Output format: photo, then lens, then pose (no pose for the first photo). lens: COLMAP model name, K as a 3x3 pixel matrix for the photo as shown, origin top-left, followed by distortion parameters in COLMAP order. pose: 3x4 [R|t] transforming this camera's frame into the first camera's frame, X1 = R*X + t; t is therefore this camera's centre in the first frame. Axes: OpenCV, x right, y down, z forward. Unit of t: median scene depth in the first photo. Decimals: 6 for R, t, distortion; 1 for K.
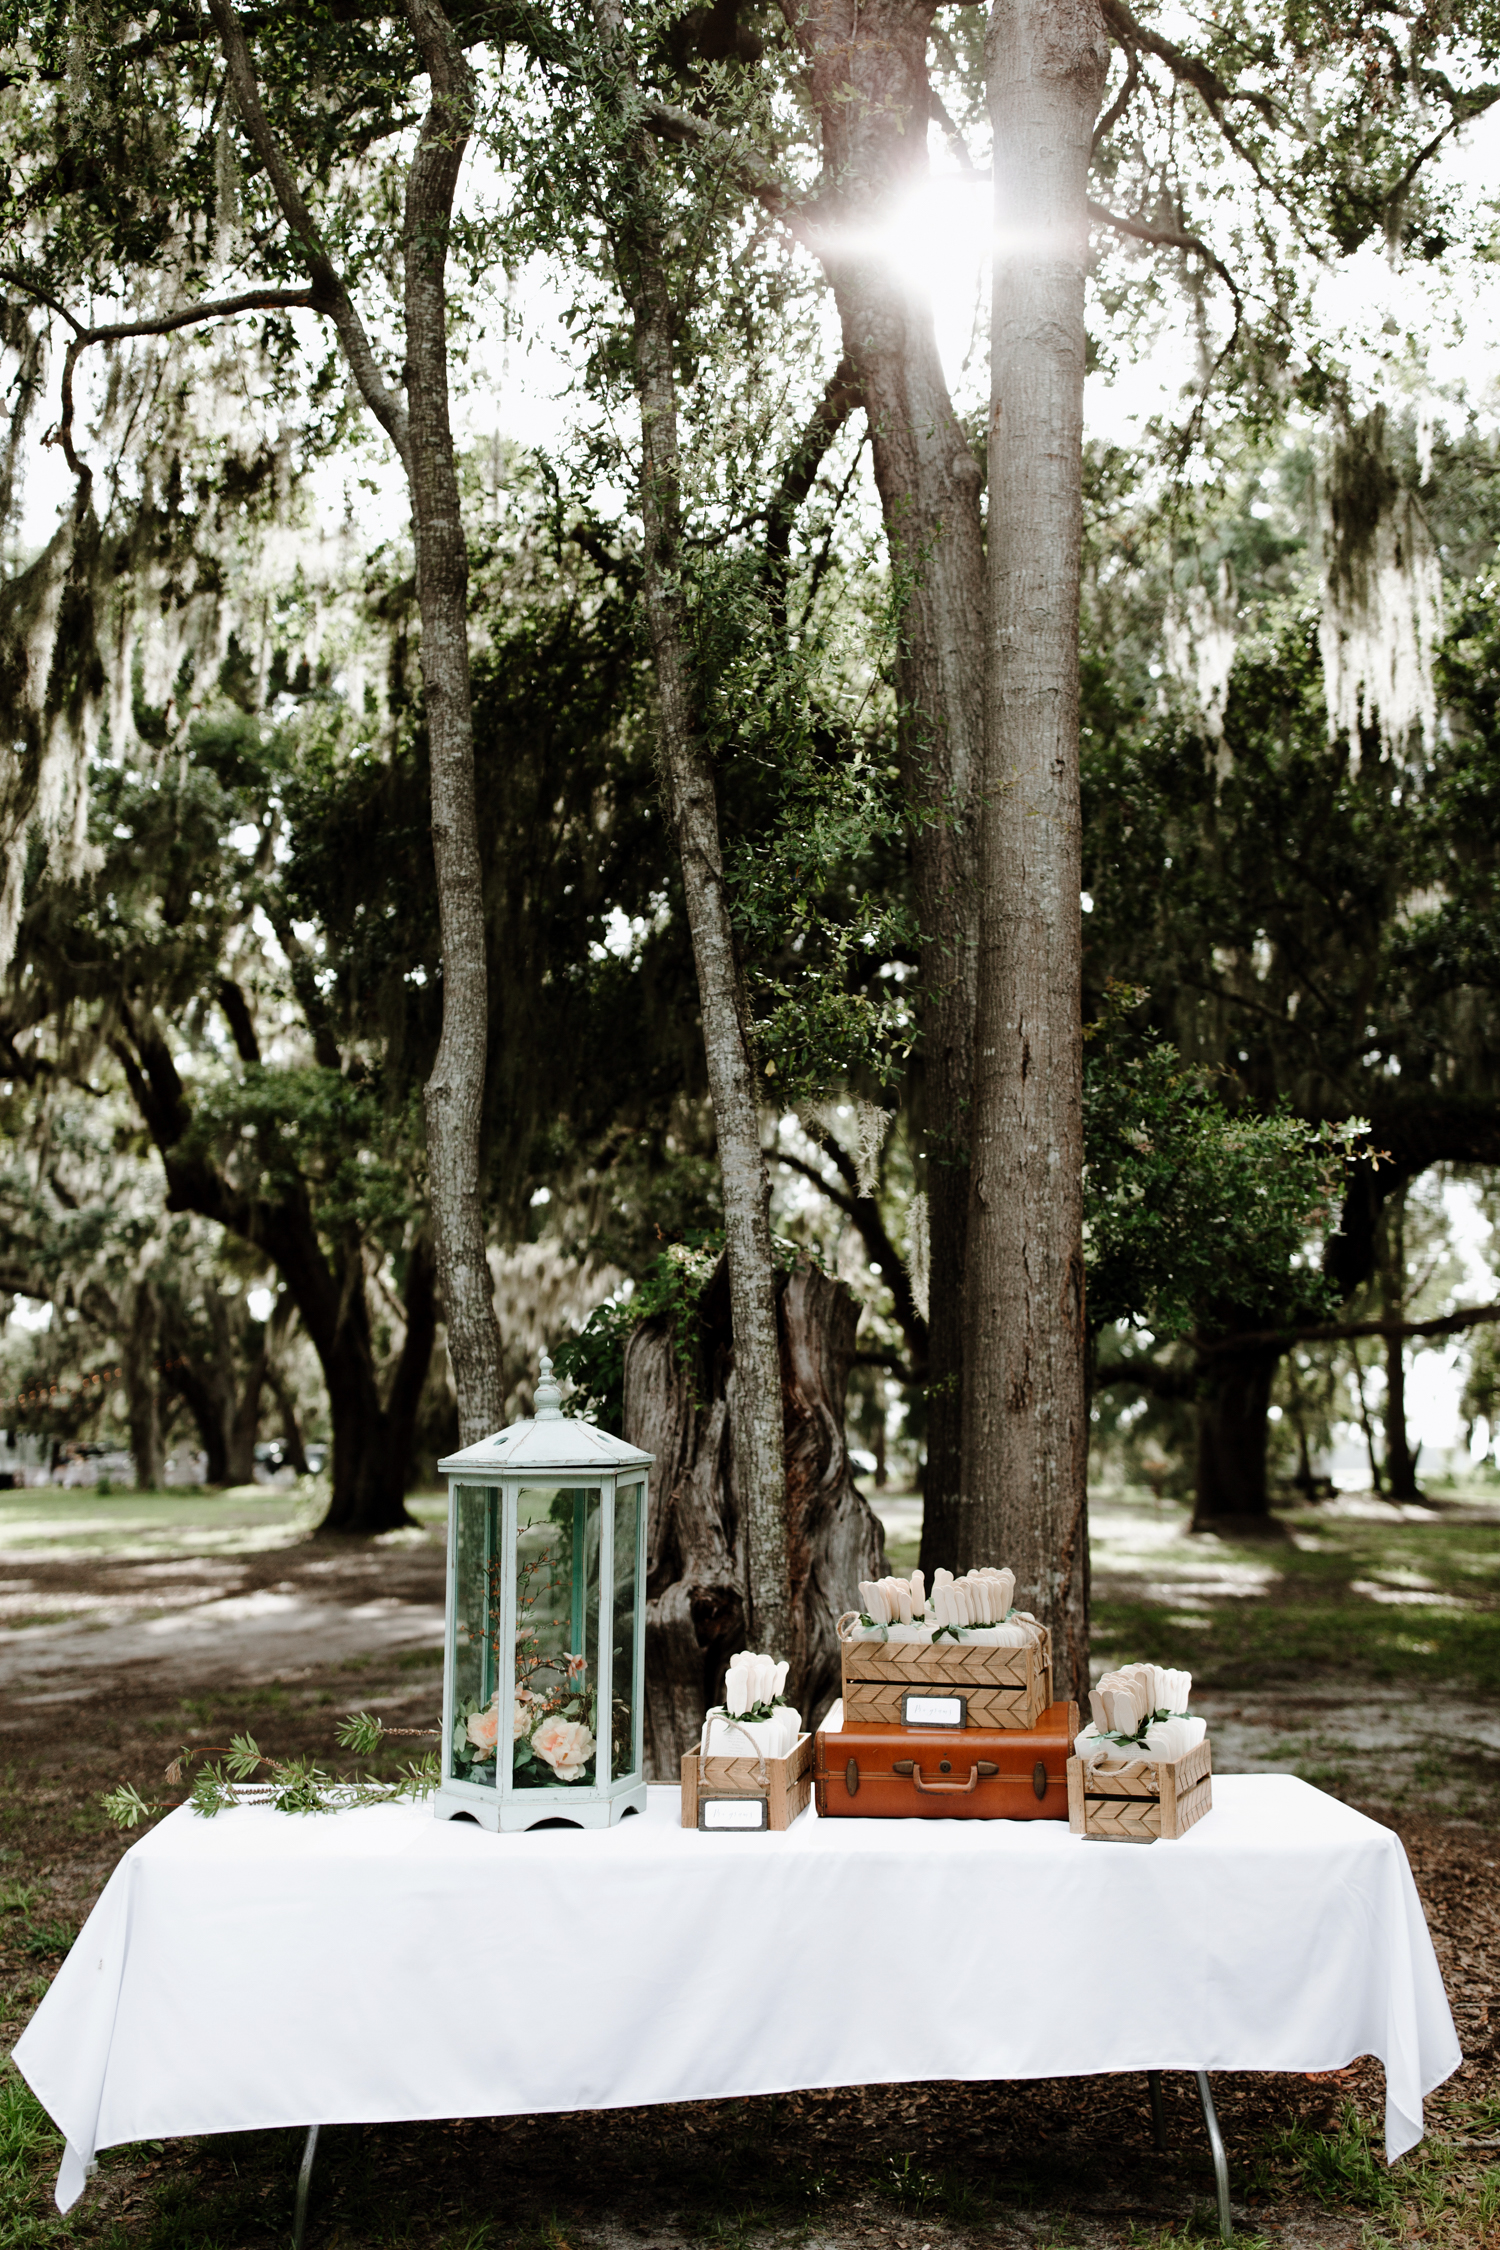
lens RADIAL K [[2149.2, 0, 750.0], [0, 2149.2, 1125.0], [0, 0, 1]] dist [0.014022, -0.043377]
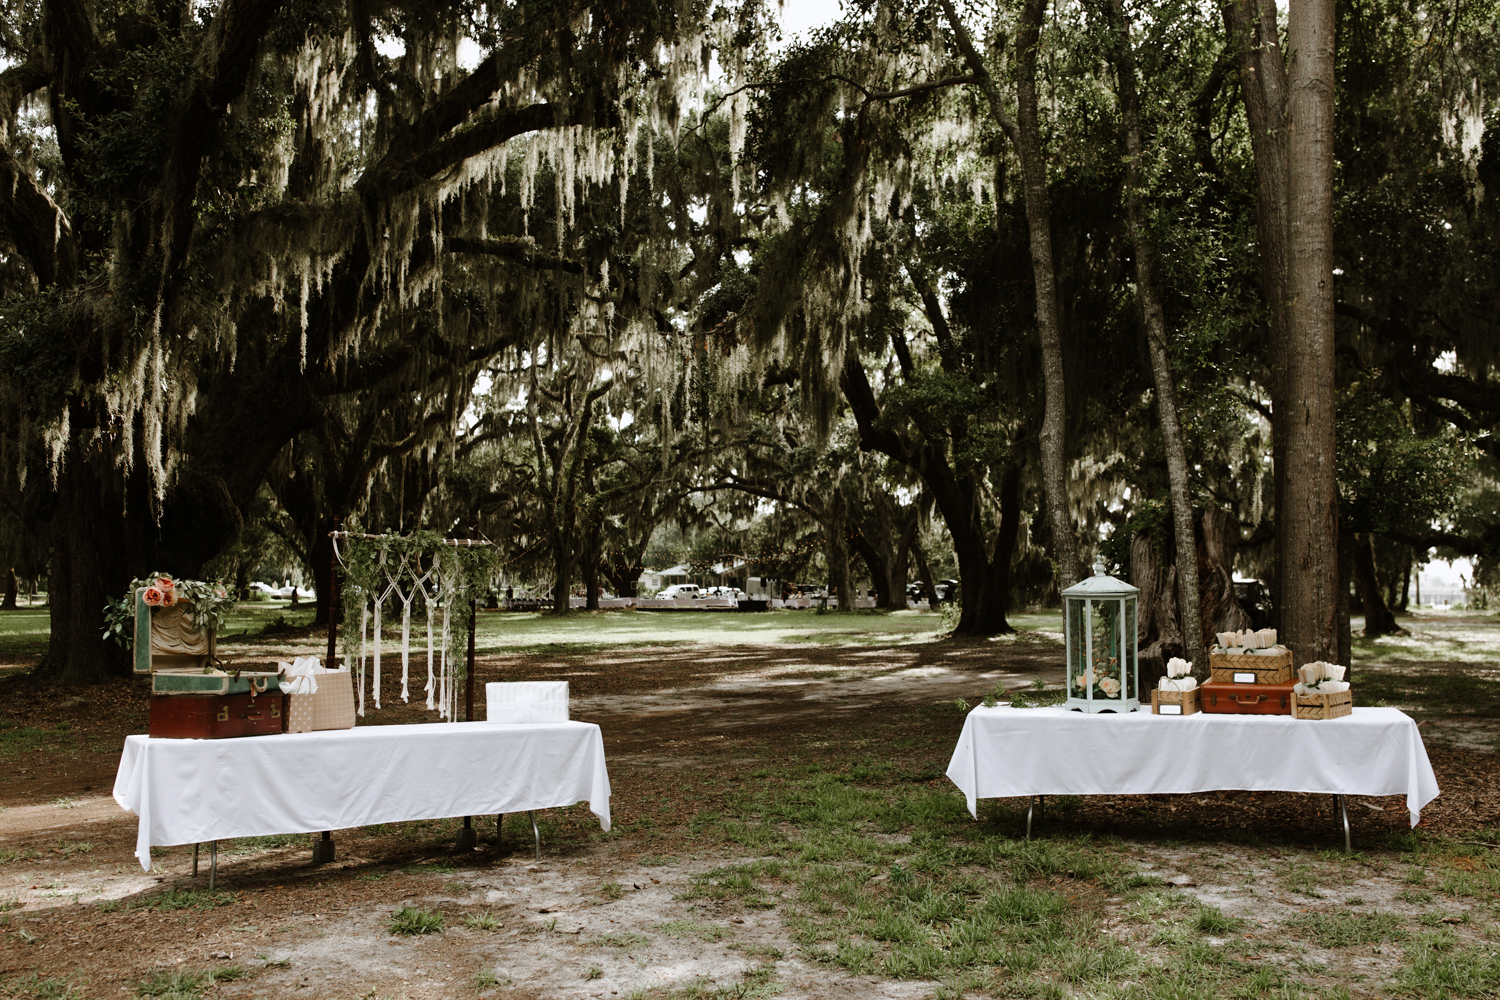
lens RADIAL K [[1432.8, 0, 750.0], [0, 1432.8, 500.0], [0, 0, 1]] dist [0.014022, -0.043377]
pose [[0.947895, -0.023972, -0.317679, 0.047819], [0.052293, 0.995348, 0.080923, -0.094342], [0.314261, -0.093319, 0.944739, -0.619139]]
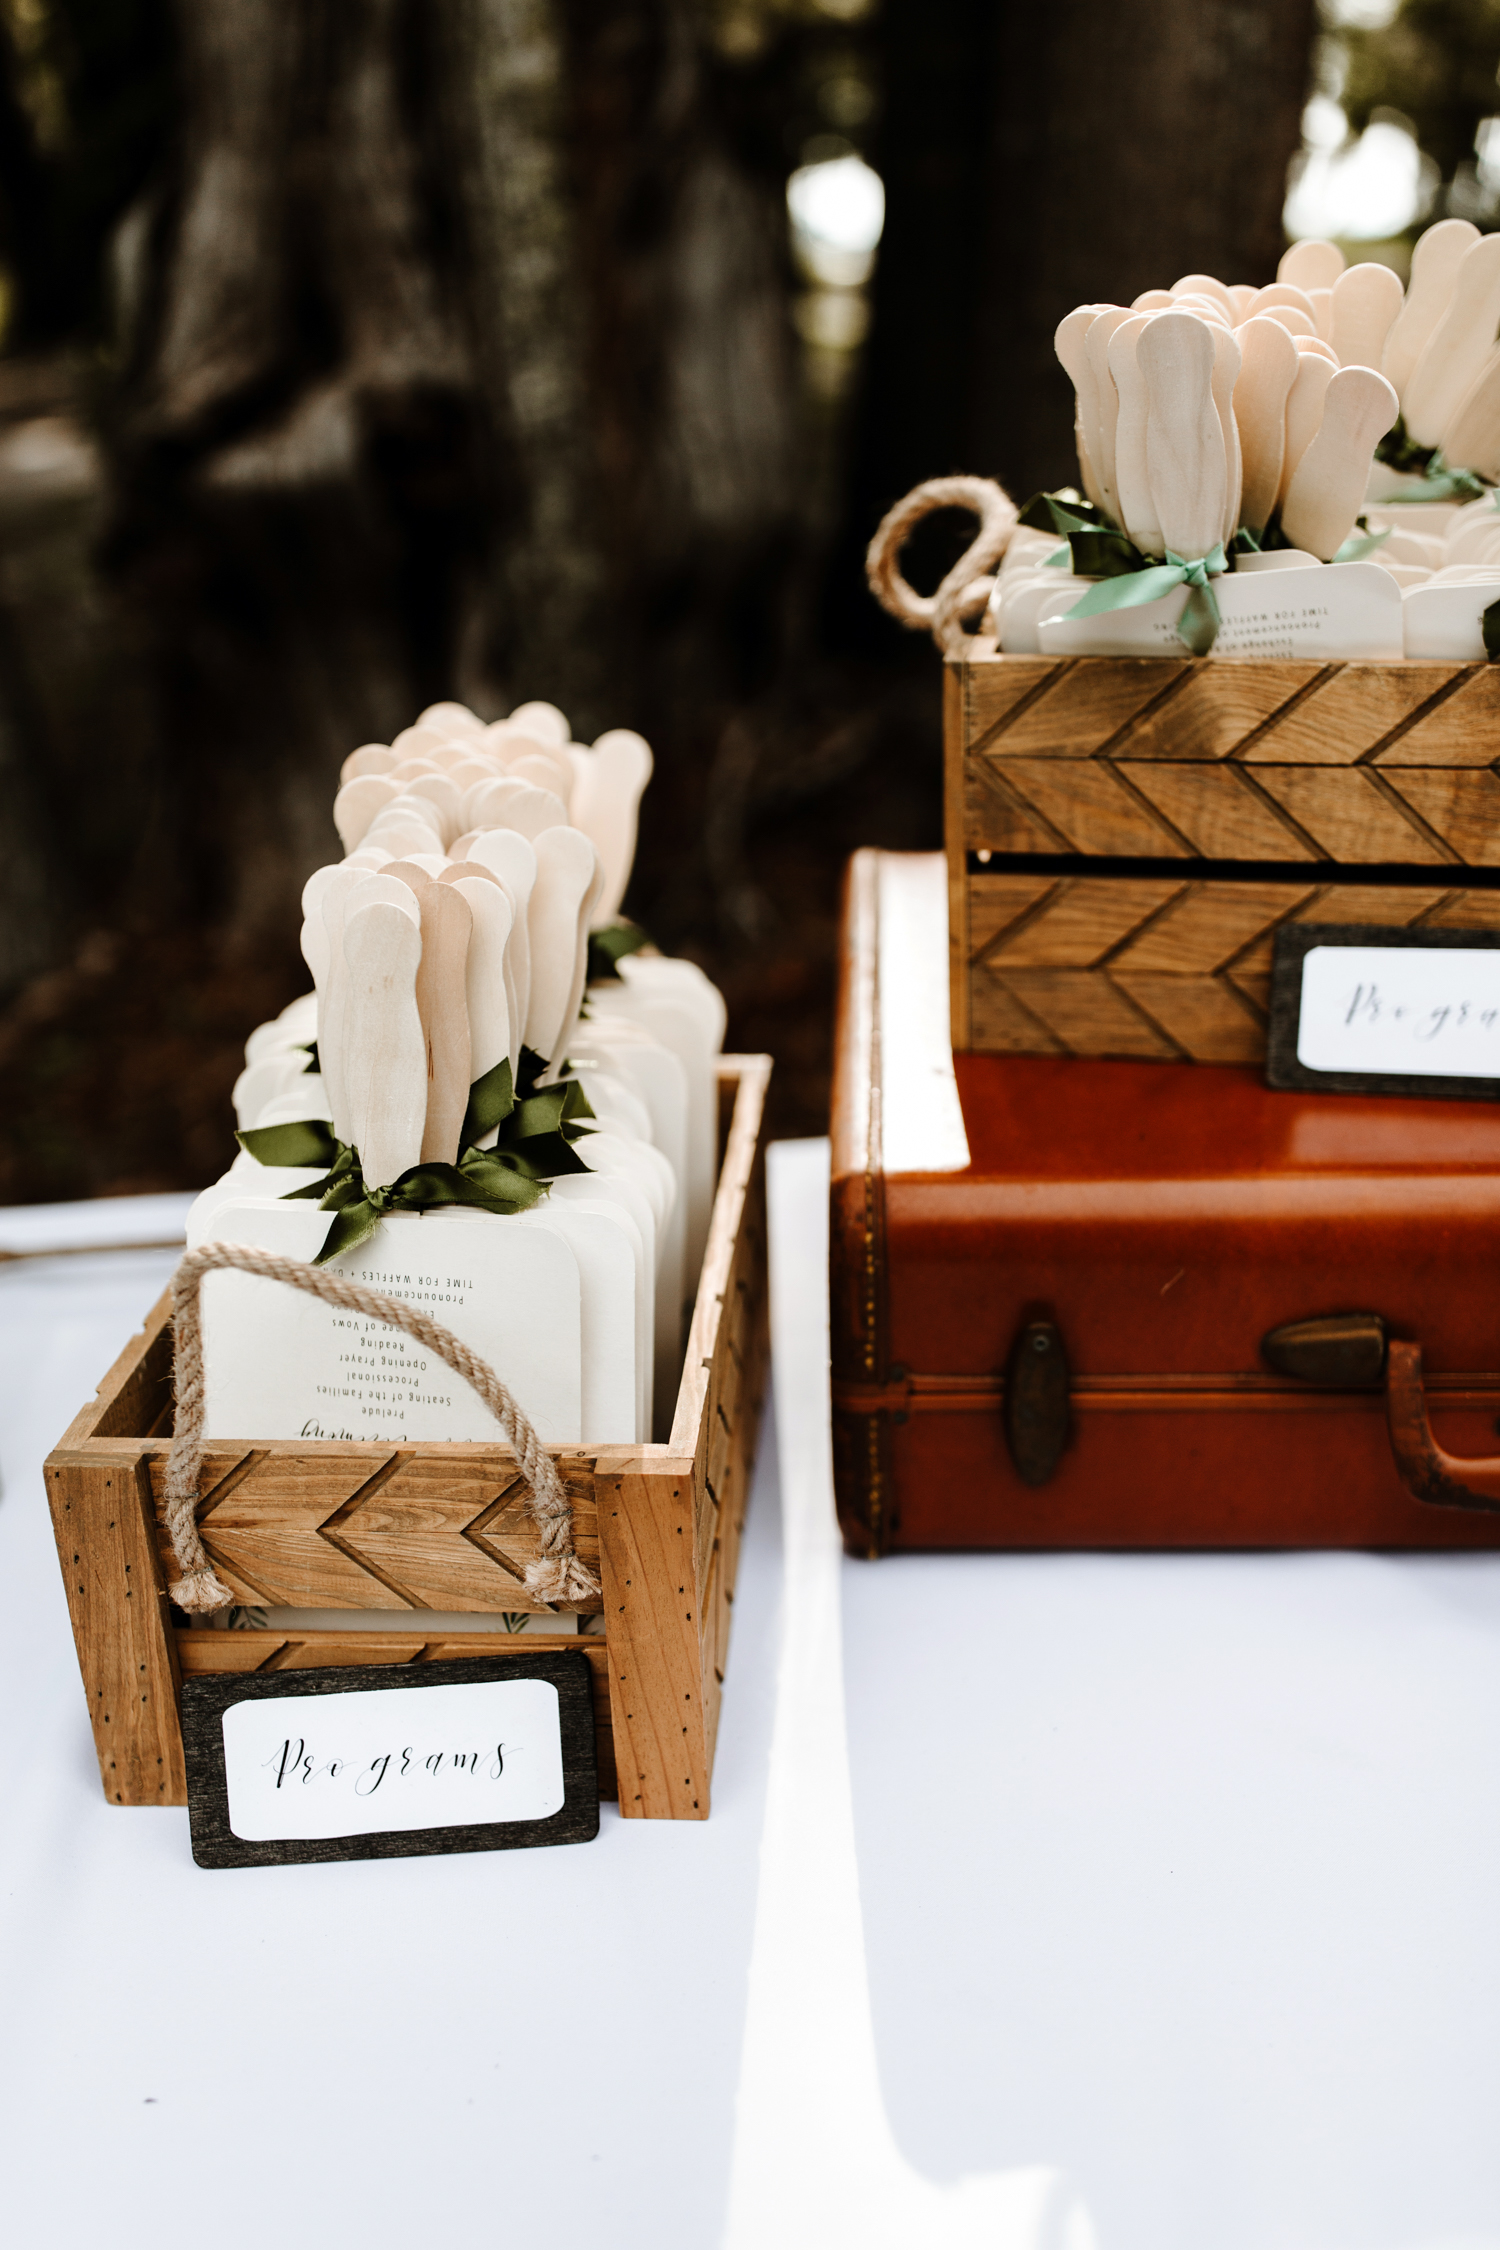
lens RADIAL K [[2149.2, 0, 750.0], [0, 2149.2, 1125.0], [0, 0, 1]] dist [0.014022, -0.043377]
pose [[0.994870, -0.062710, 0.079382, 0.006037], [0.012854, 0.856688, 0.515674, 0.118487], [-0.100344, -0.512009, 0.853099, 0.543899]]
